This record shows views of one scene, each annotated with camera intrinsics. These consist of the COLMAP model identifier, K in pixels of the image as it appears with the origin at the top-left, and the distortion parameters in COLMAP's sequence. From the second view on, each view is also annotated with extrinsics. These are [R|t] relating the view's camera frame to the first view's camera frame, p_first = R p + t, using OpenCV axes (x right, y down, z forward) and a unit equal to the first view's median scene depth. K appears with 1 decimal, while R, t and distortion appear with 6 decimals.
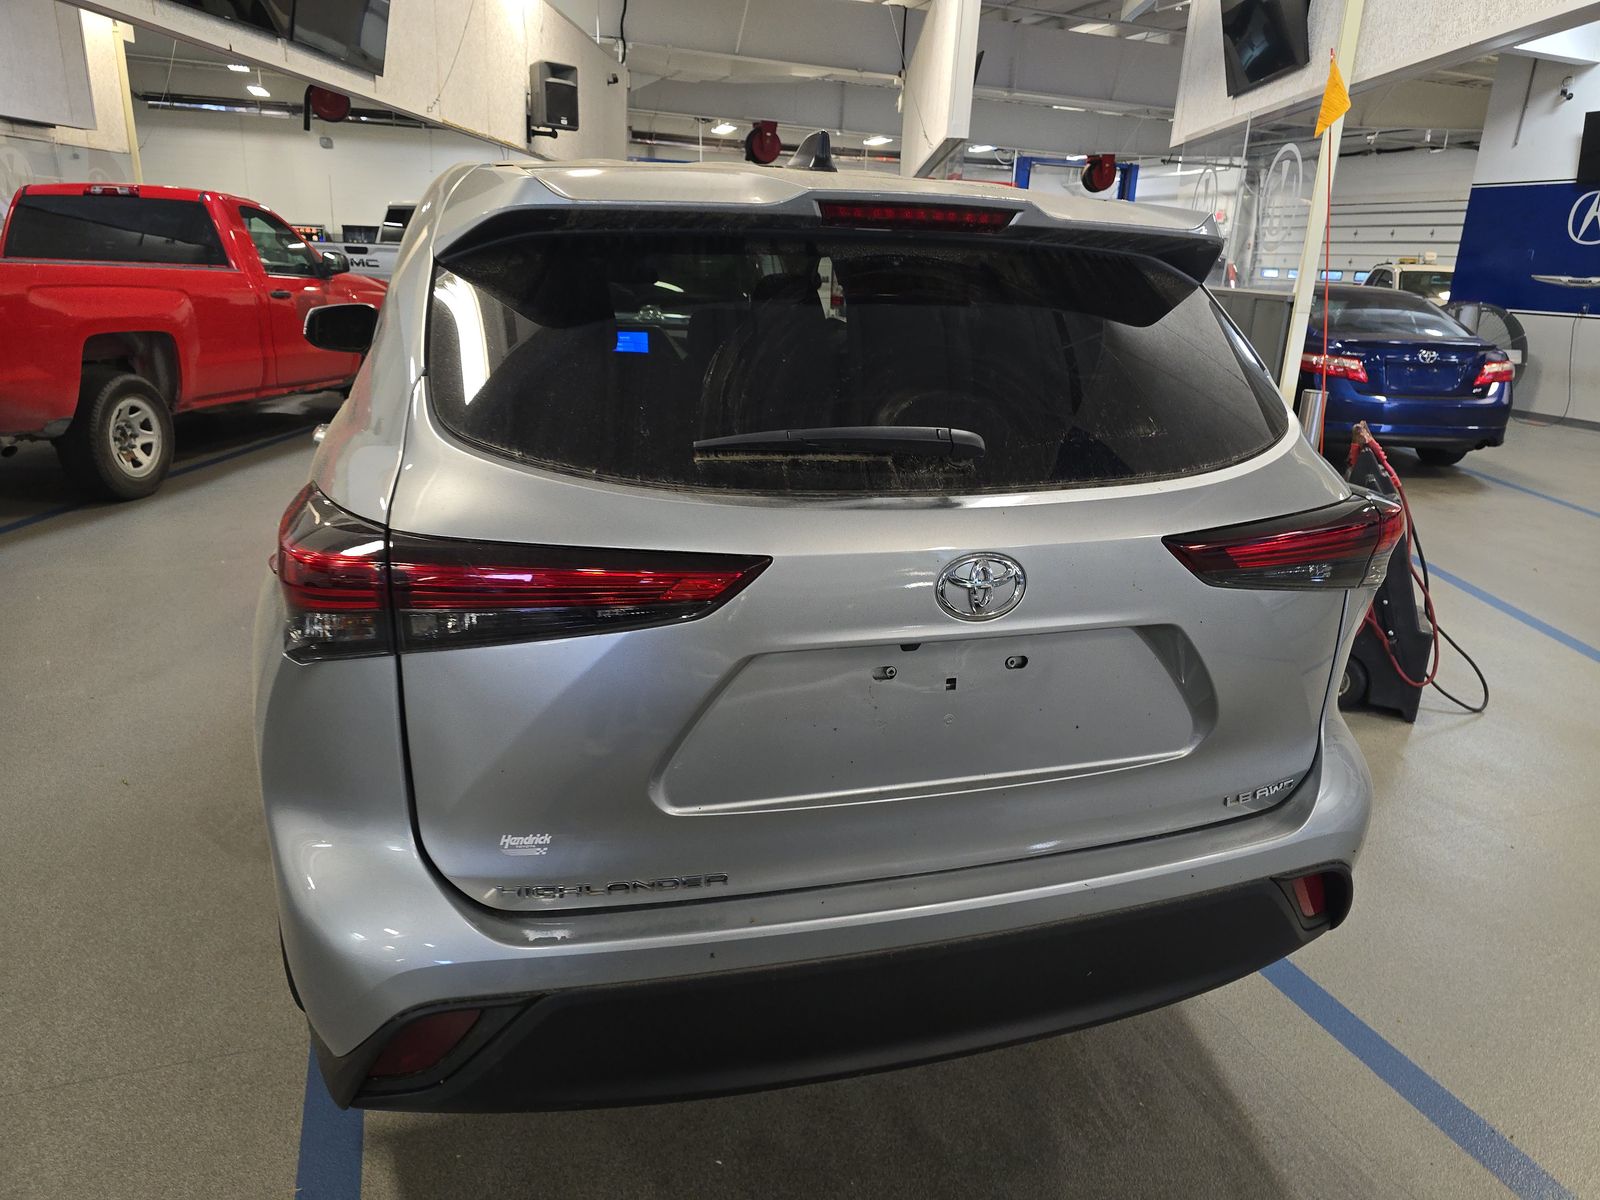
lens RADIAL K [[1121.6, 0, 800.0], [0, 1121.6, 600.0], [0, 0, 1]] dist [0.036191, 0.002005]
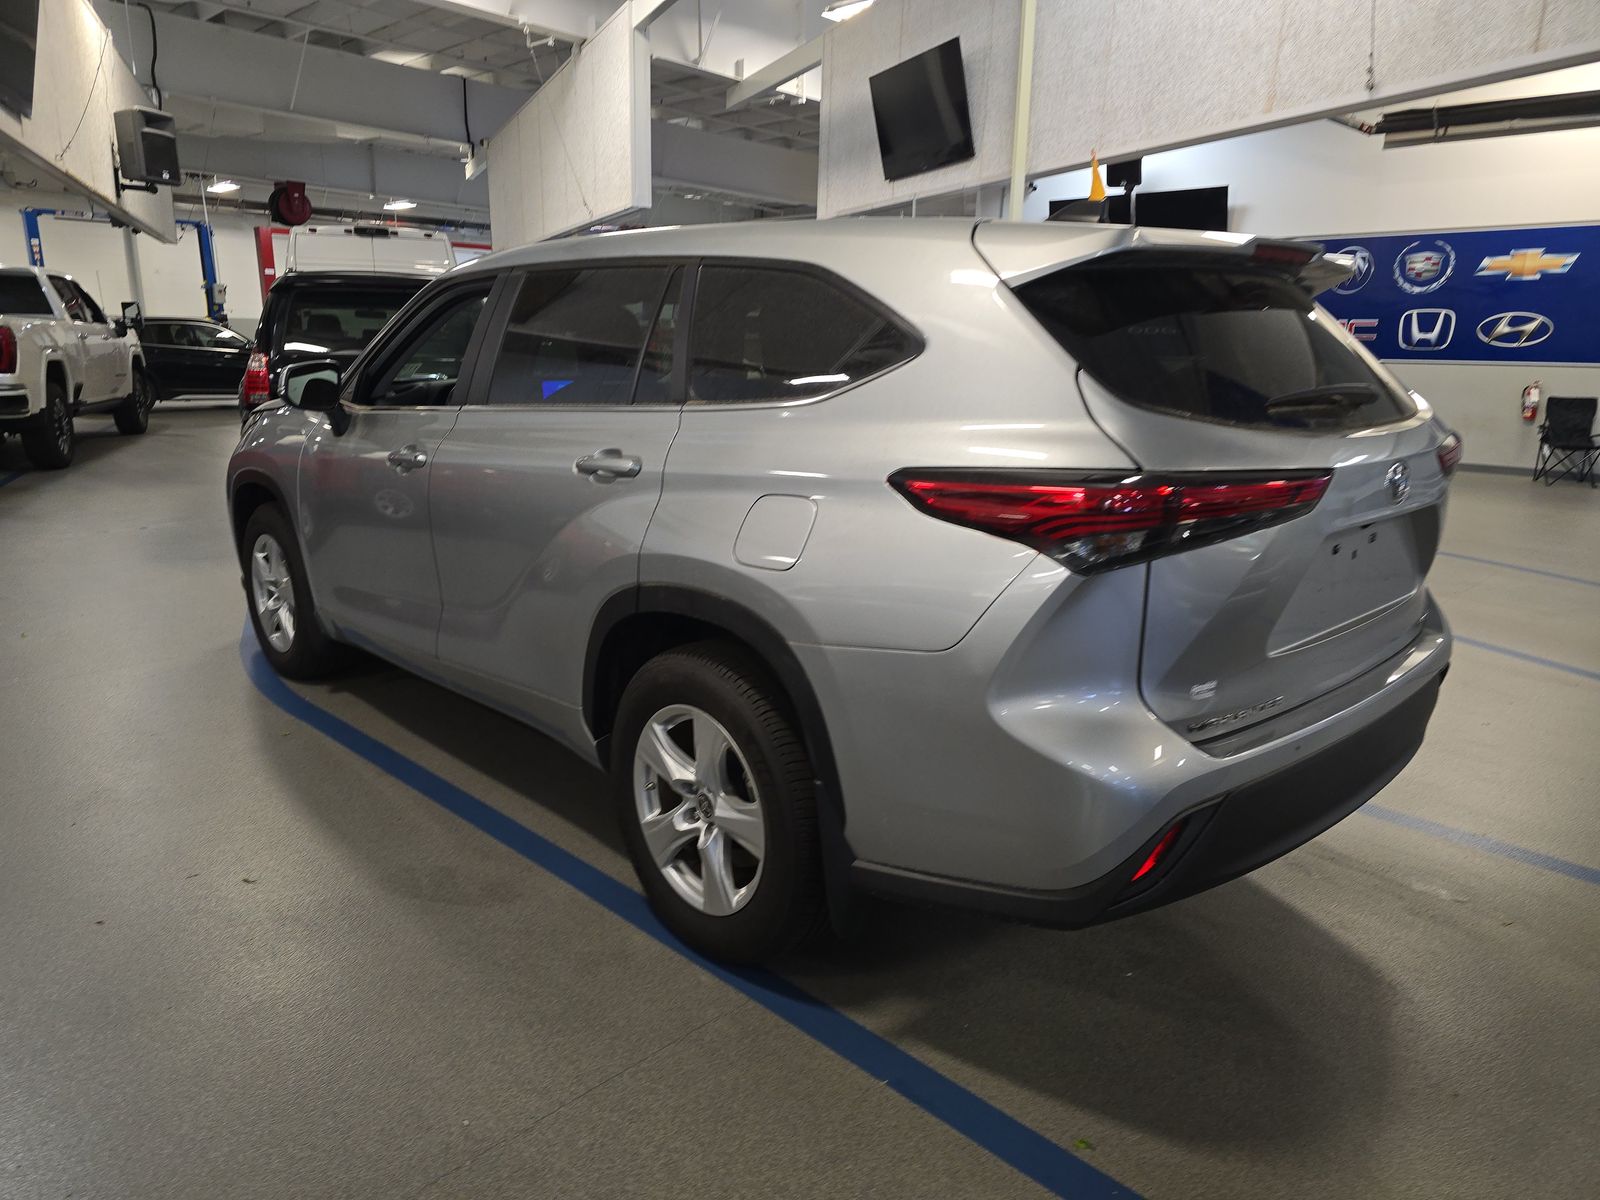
lens RADIAL K [[1121.6, 0, 800.0], [0, 1121.6, 600.0], [0, 0, 1]] dist [0.036191, 0.002005]
pose [[0.895331, -0.130615, 0.425820, -0.186357], [0.153157, 0.988020, -0.018964, 0.007864], [-0.418242, 0.082196, 0.904609, -0.011001]]
